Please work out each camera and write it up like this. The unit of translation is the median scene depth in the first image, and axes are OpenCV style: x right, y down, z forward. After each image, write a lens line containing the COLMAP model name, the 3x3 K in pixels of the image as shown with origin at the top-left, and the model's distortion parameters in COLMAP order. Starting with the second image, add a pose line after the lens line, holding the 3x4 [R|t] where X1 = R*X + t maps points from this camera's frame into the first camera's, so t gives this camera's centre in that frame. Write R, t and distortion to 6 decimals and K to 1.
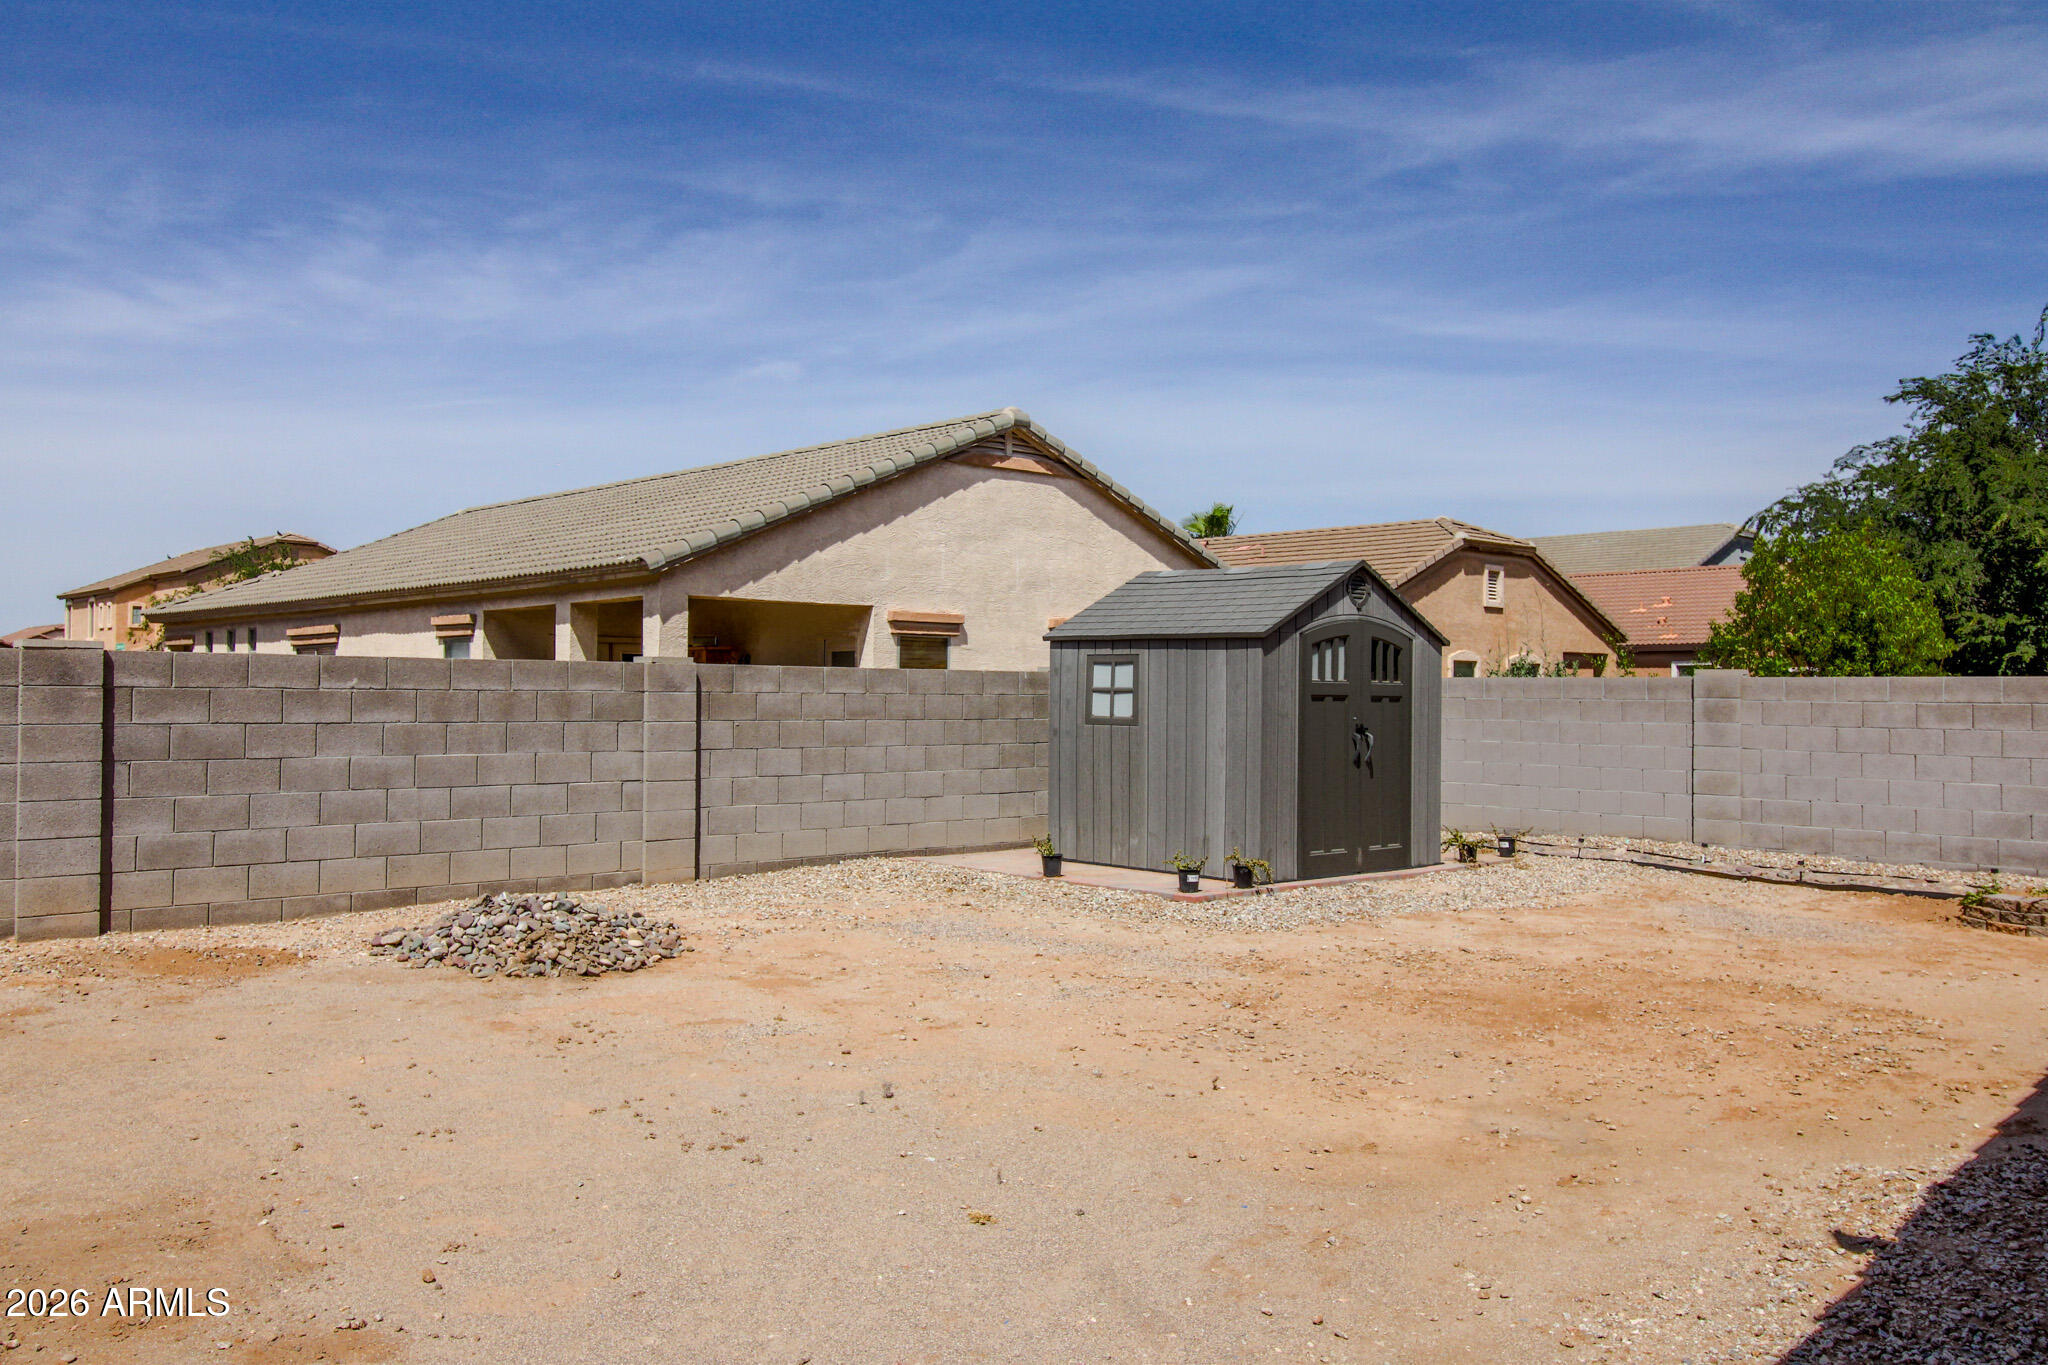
lens RADIAL K [[1627.7, 0, 1021.2], [0, 1627.7, 620.0], [0, 0, 1]] dist [0.009641, 0.001924]
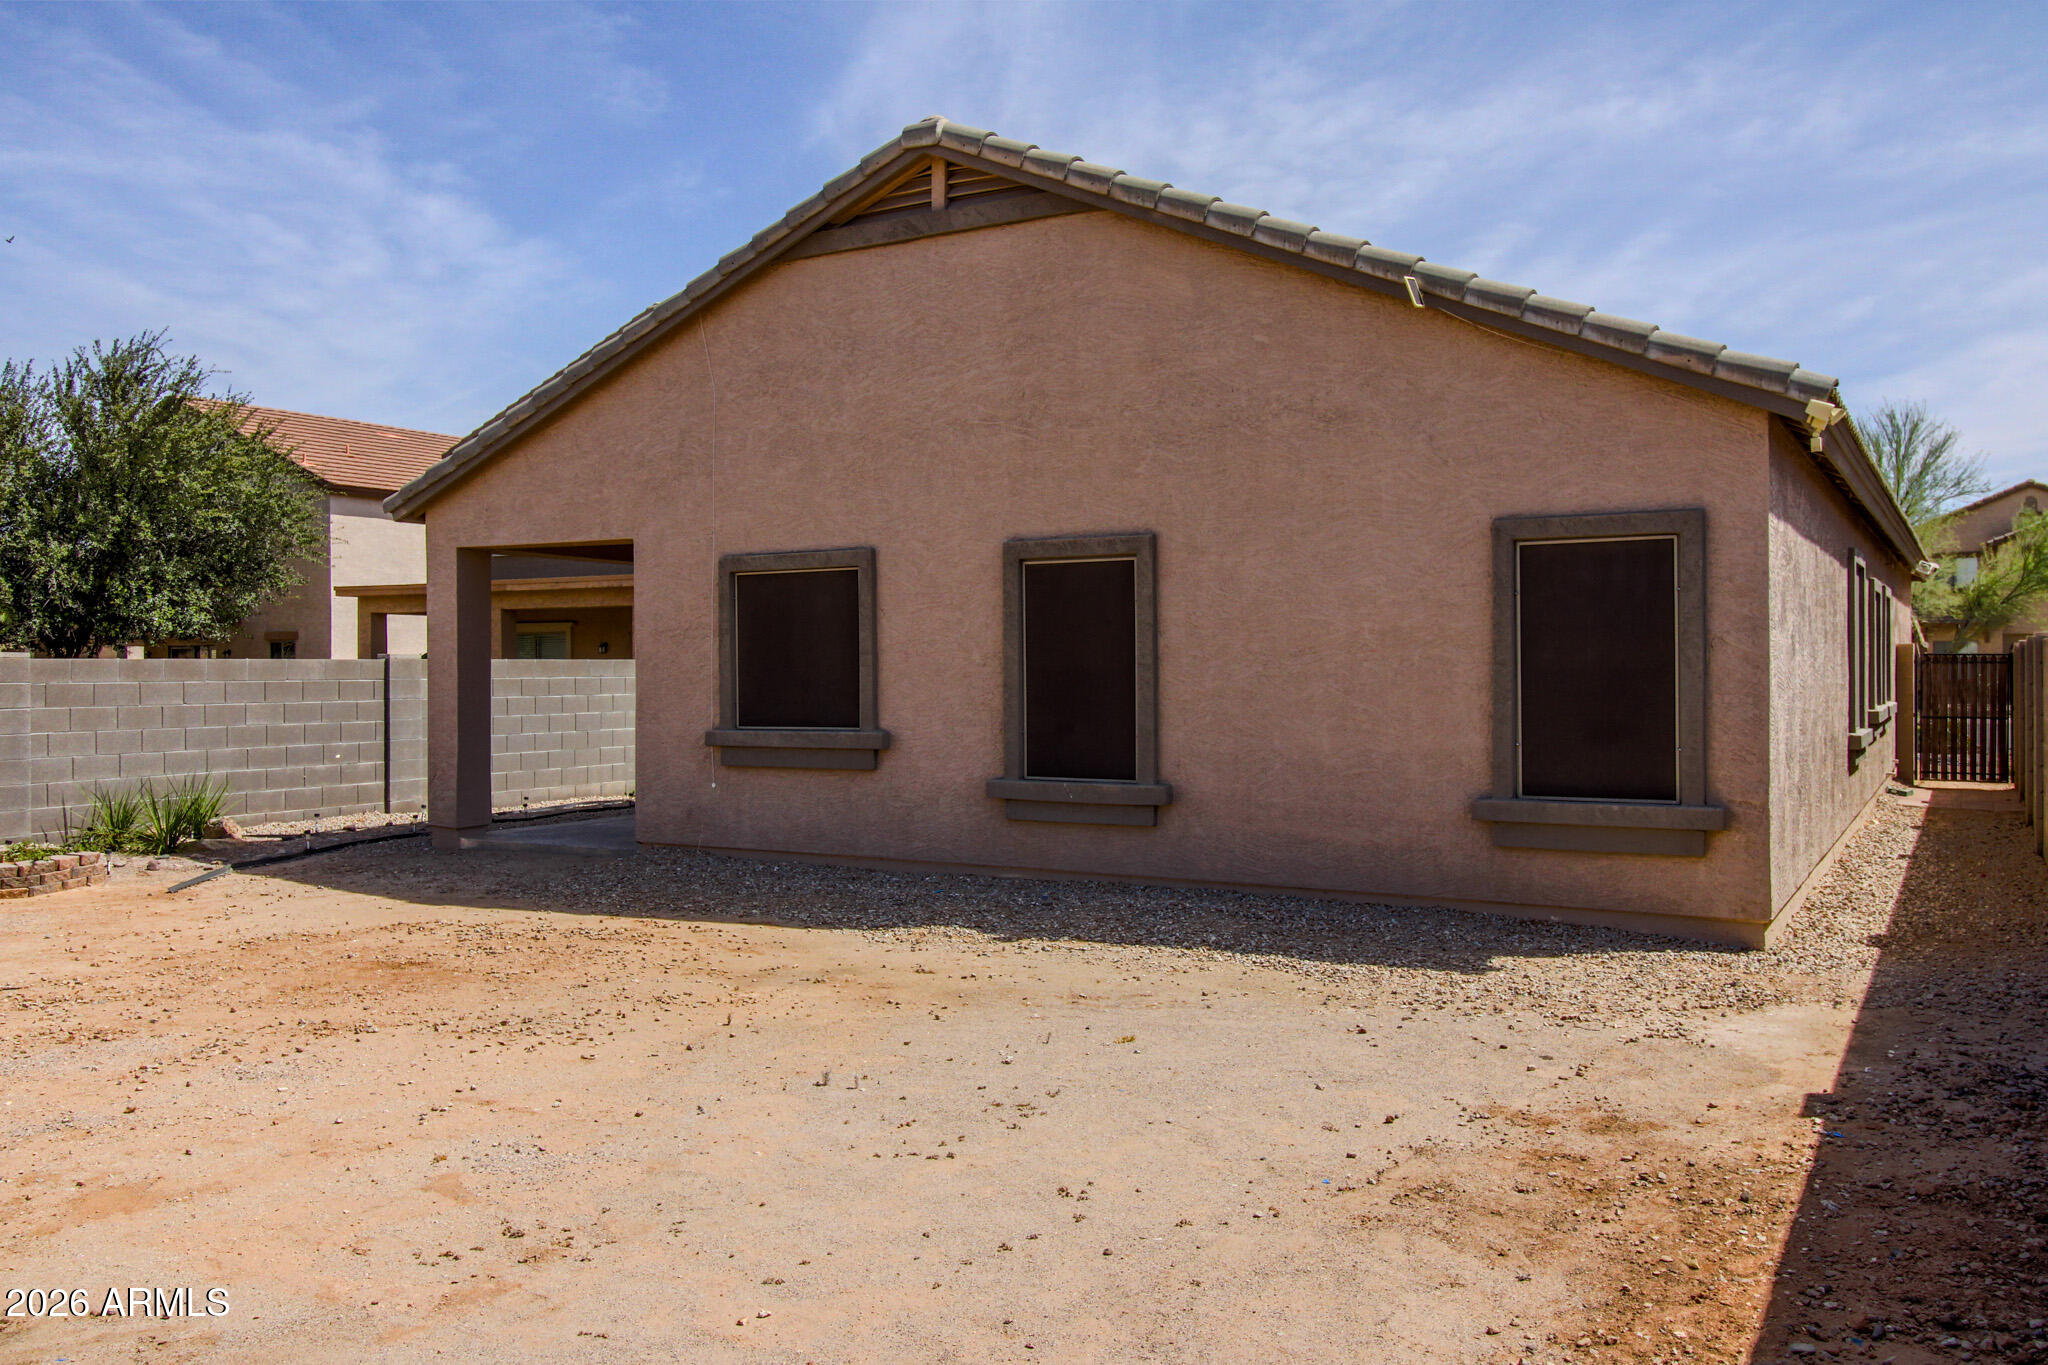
lens RADIAL K [[1627.7, 0, 1039.8], [0, 1627.7, 629.7], [0, 0, 1]] dist [0.009641, 0.001924]
pose [[-0.285615, 0.012392, 0.958264, -0.519260], [-0.039229, 0.998927, -0.024610, 0.011734], [-0.957541, -0.044621, -0.284822, 0.549480]]
